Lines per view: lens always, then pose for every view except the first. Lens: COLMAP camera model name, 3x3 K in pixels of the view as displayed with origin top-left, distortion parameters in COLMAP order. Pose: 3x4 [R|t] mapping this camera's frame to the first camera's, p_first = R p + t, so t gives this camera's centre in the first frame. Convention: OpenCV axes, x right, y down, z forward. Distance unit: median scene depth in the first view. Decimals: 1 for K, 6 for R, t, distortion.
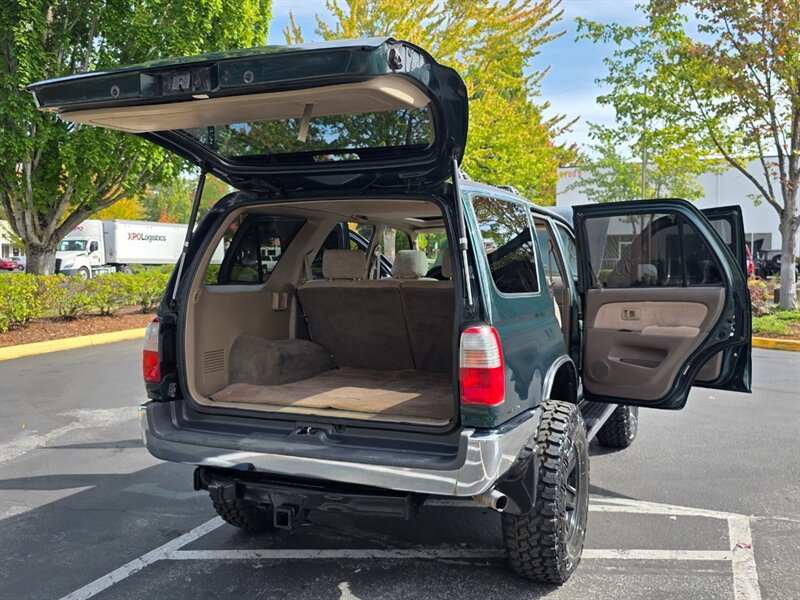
lens RADIAL K [[749.0, 0, 397.3], [0, 749.0, 298.1], [0, 0, 1]] dist [0.072570, -0.113197]
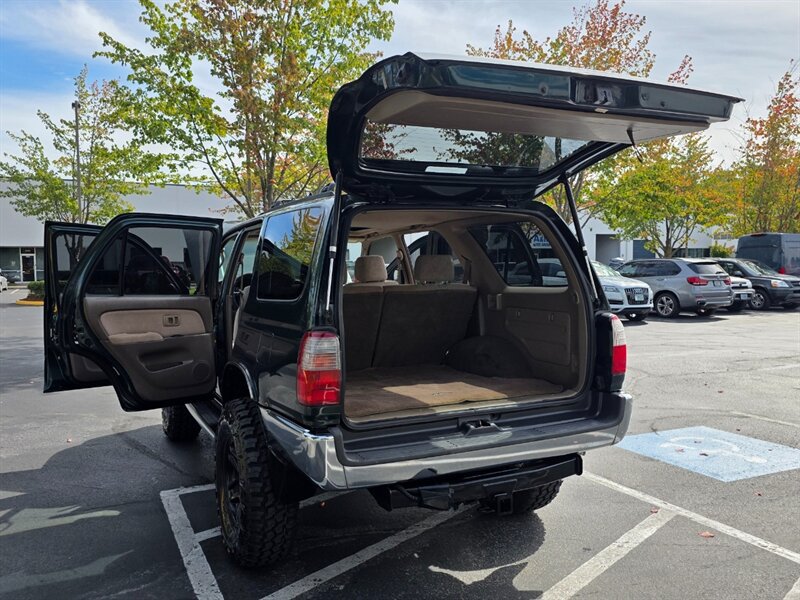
lens RADIAL K [[655.2, 0, 400.6], [0, 655.2, 299.9], [0, 0, 1]] dist [0.055787, -0.059589]
pose [[0.658131, -0.043895, 0.751623, -0.725676], [0.048575, 0.998695, 0.015792, -0.016760], [-0.751335, 0.026117, 0.659404, 0.373519]]
